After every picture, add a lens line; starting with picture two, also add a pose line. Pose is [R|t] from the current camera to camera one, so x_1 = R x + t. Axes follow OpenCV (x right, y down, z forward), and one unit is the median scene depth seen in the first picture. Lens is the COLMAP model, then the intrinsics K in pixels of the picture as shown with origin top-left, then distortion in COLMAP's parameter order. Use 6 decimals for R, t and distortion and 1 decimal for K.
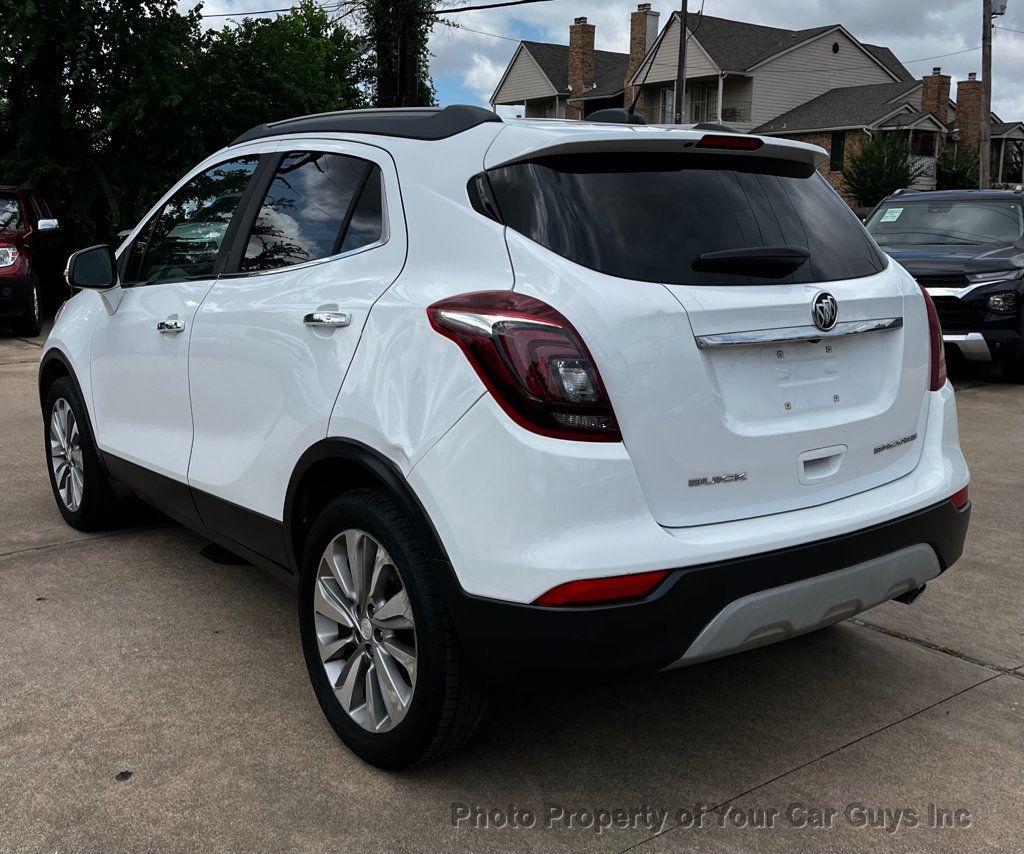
lens RADIAL K [[1113.4, 0, 512.0], [0, 1113.4, 427.0], [0, 0, 1]] dist [0.027089, -0.022968]
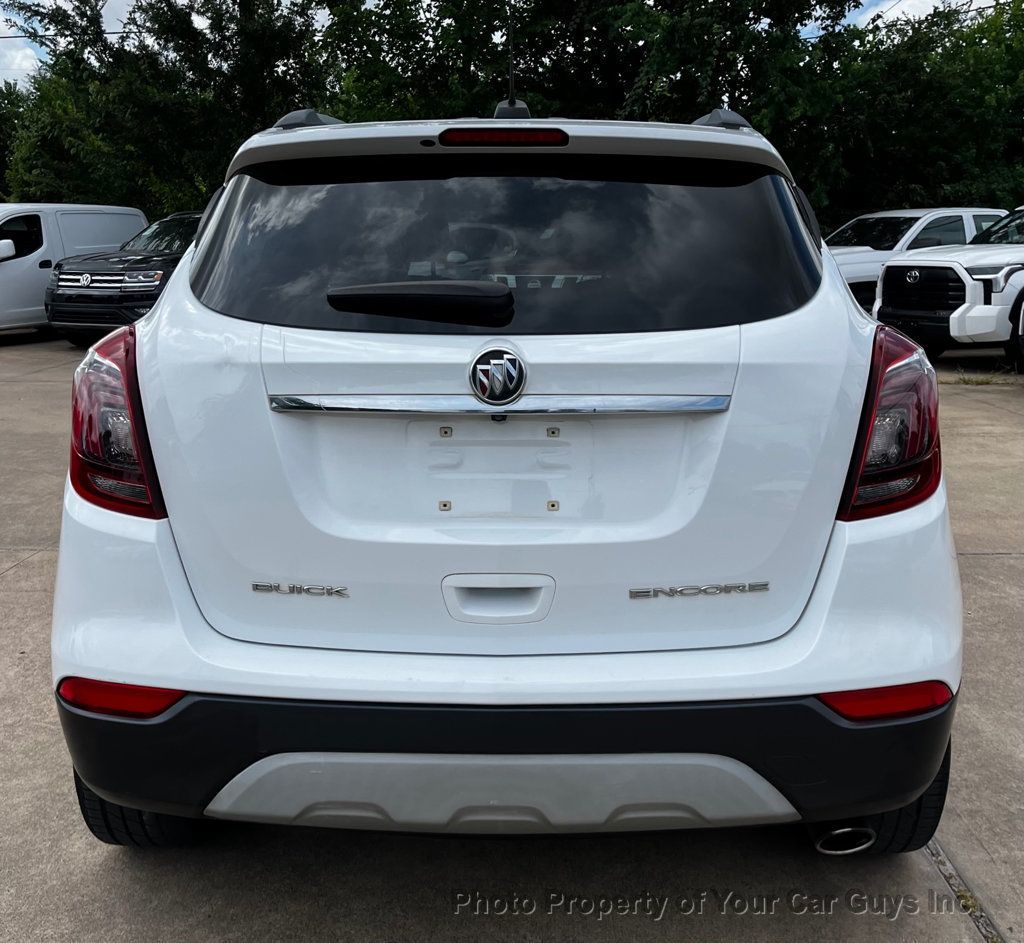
lens RADIAL K [[1126.1, 0, 509.9], [0, 1126.1, 438.4], [0, 0, 1]] dist [0.011214, 0.054390]
pose [[0.788604, 0.104568, -0.605945, 0.681807], [-0.112023, 0.993375, 0.025636, -0.081262], [0.604612, 0.047663, 0.795093, 0.439068]]
